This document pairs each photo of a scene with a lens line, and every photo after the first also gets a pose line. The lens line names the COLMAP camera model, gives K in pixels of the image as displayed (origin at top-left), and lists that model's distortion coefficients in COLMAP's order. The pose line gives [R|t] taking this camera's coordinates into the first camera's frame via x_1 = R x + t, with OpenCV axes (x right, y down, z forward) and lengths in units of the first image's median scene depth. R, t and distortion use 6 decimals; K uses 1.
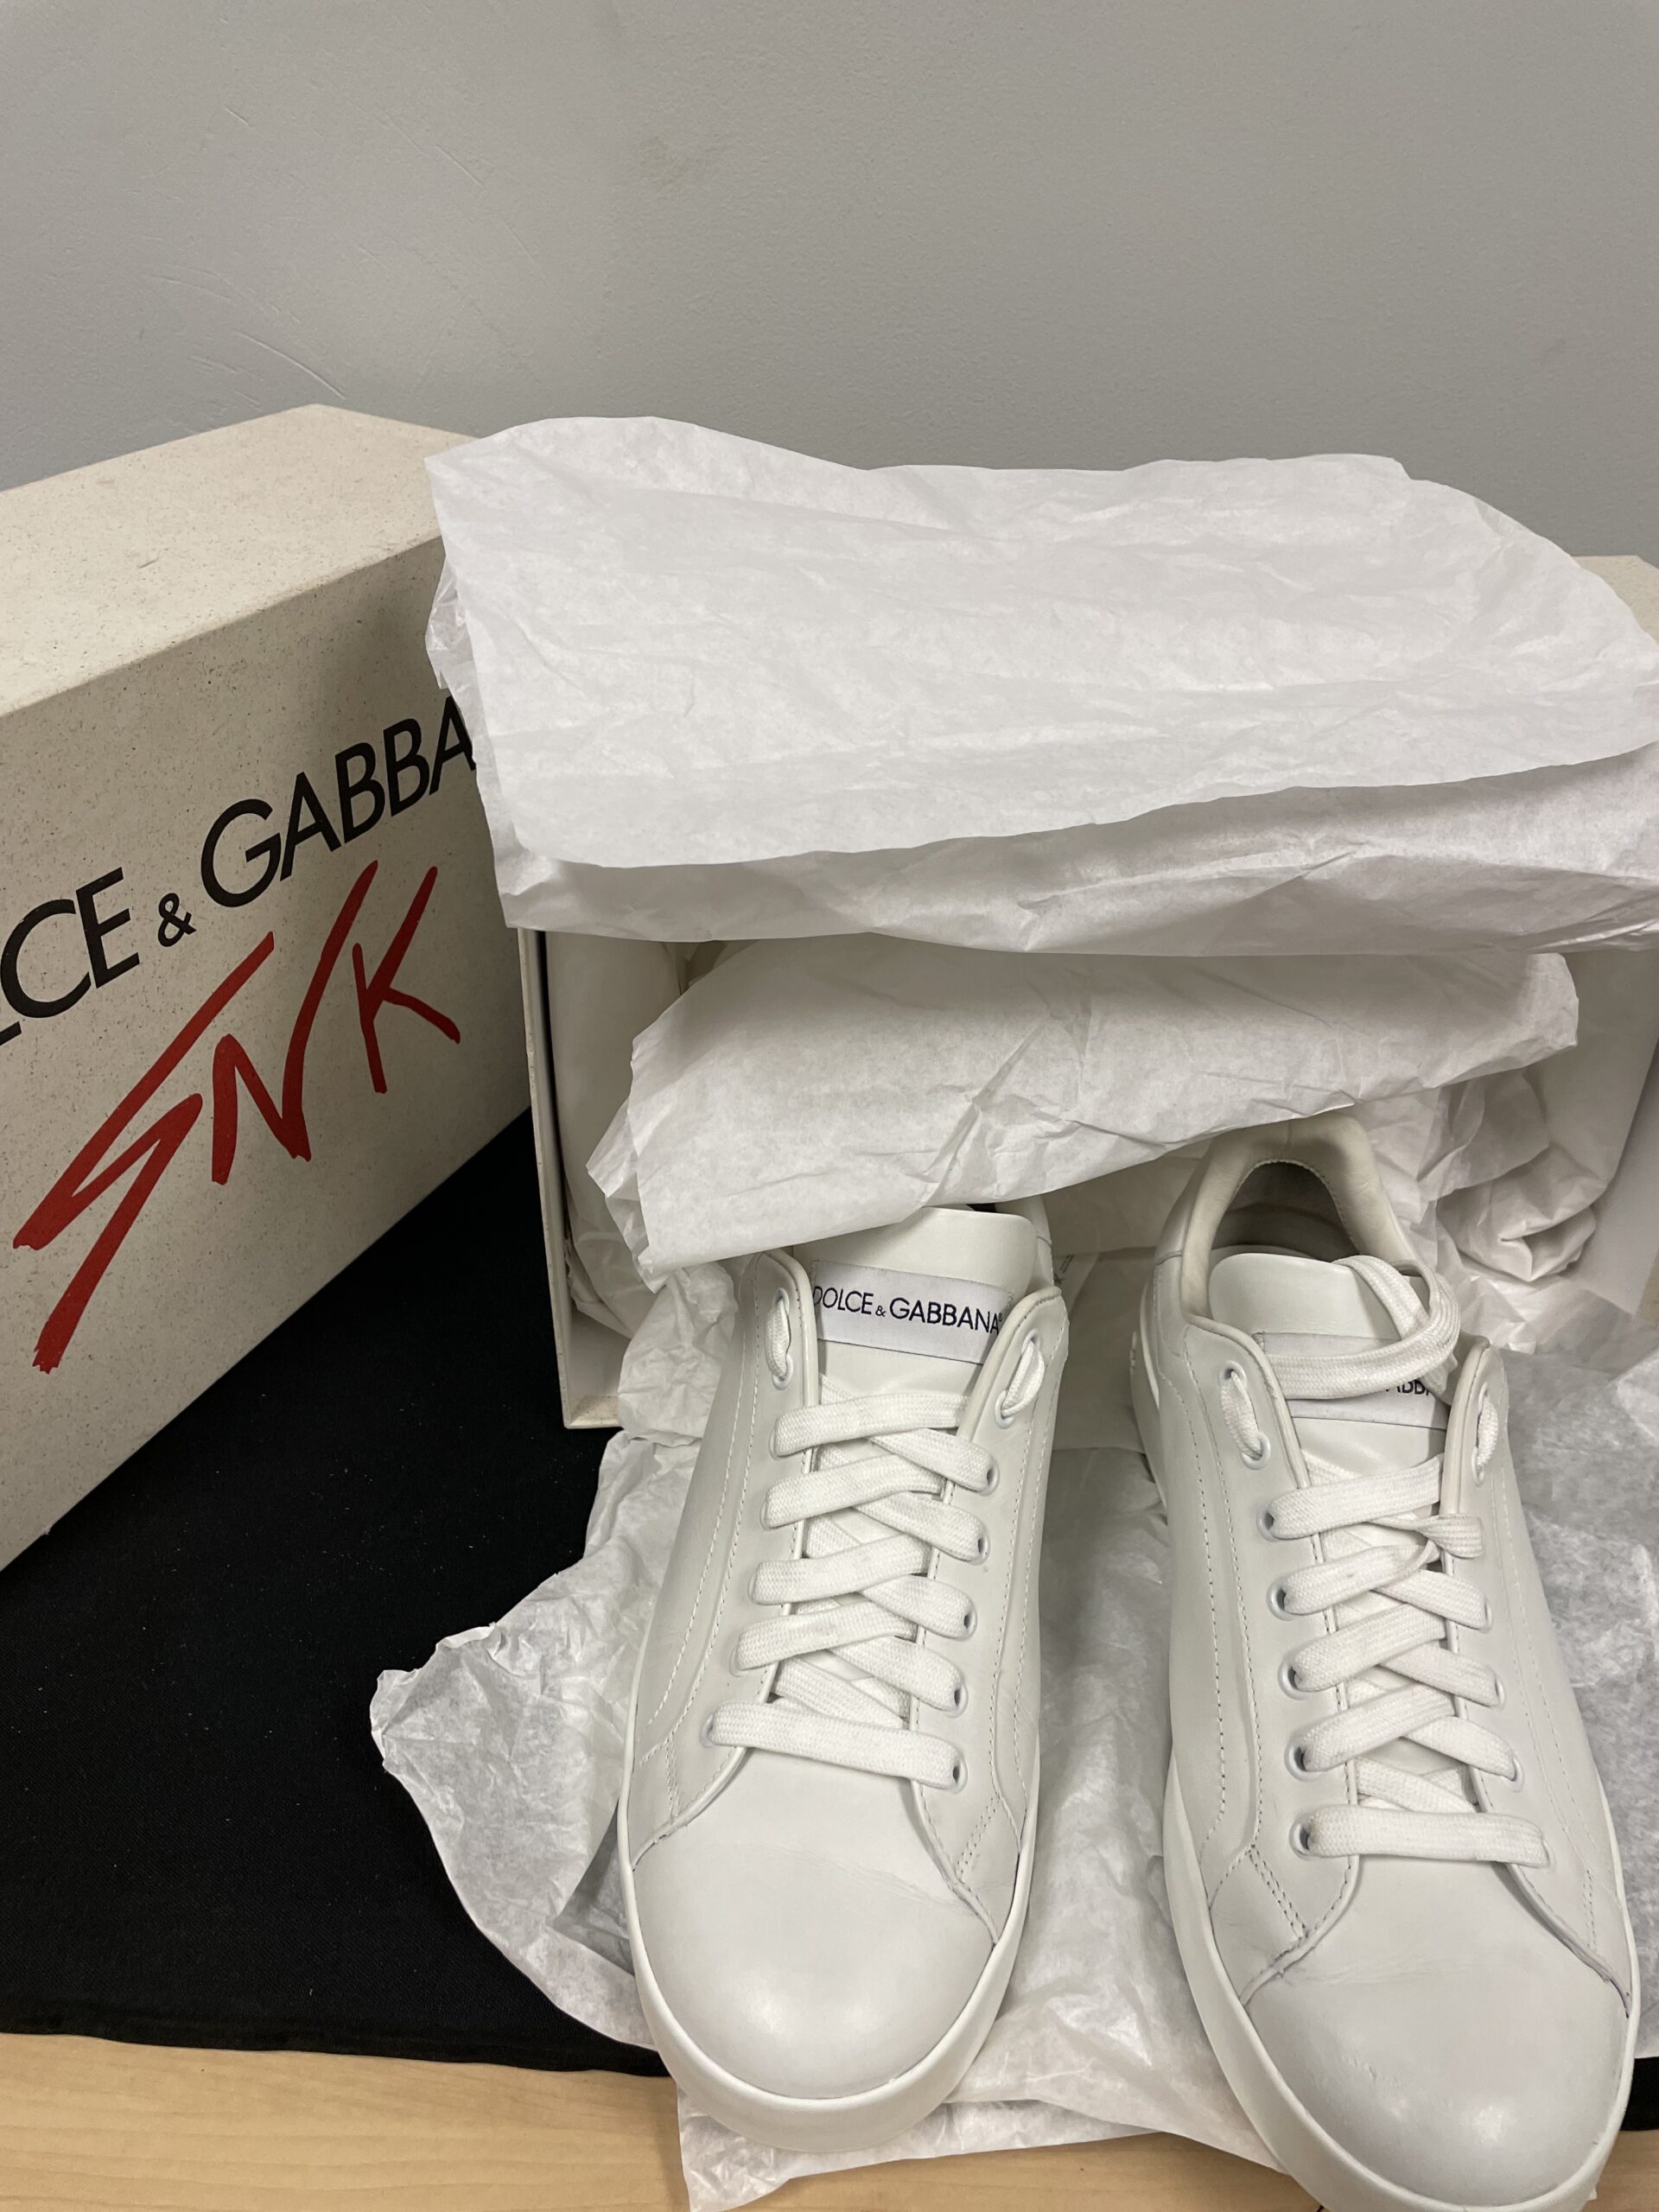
lens RADIAL K [[1480.2, 0, 829.5], [0, 1480.2, 1106.0], [0, 0, 1]] dist [0.076612, -0.097090]
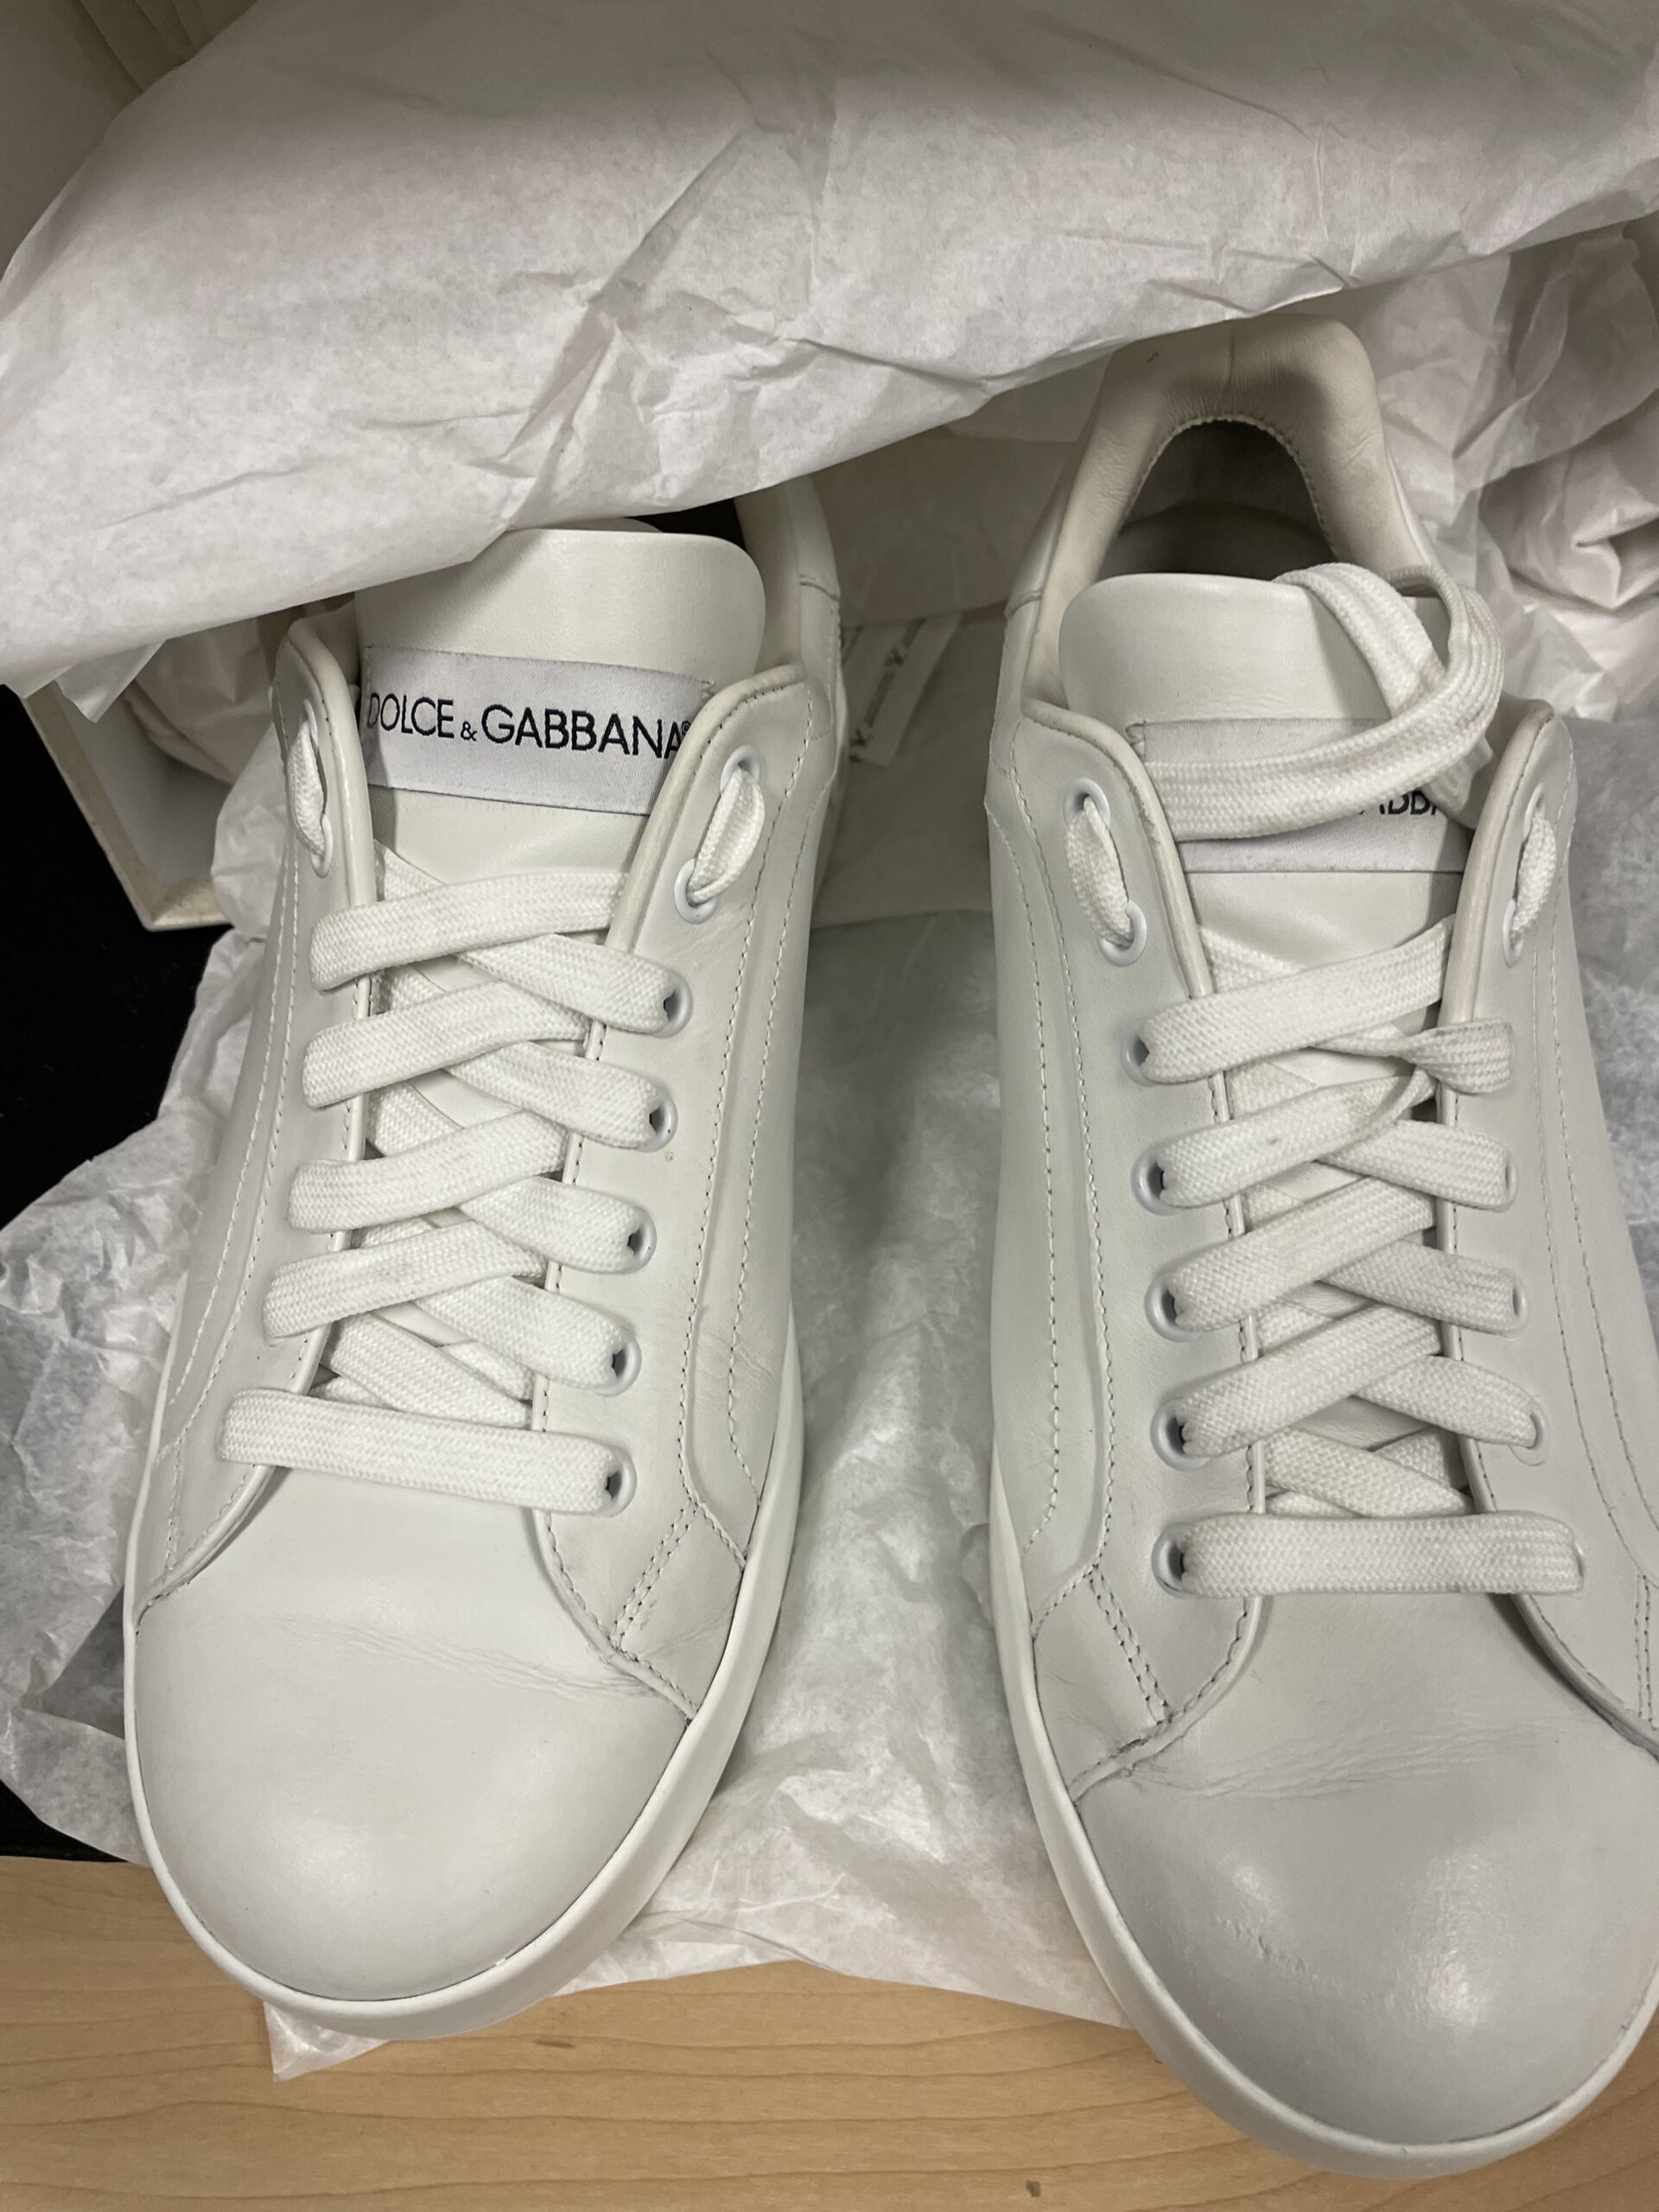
lens RADIAL K [[1675.3, 0, 778.7], [0, 1675.3, 1046.2], [0, 0, 1]] dist [0.090022, -0.162956]
pose [[0.997955, -0.062632, -0.012742, 0.154249], [0.063385, 0.944199, 0.323219, 0.053841], [-0.008212, -0.323365, 0.946239, 0.367165]]
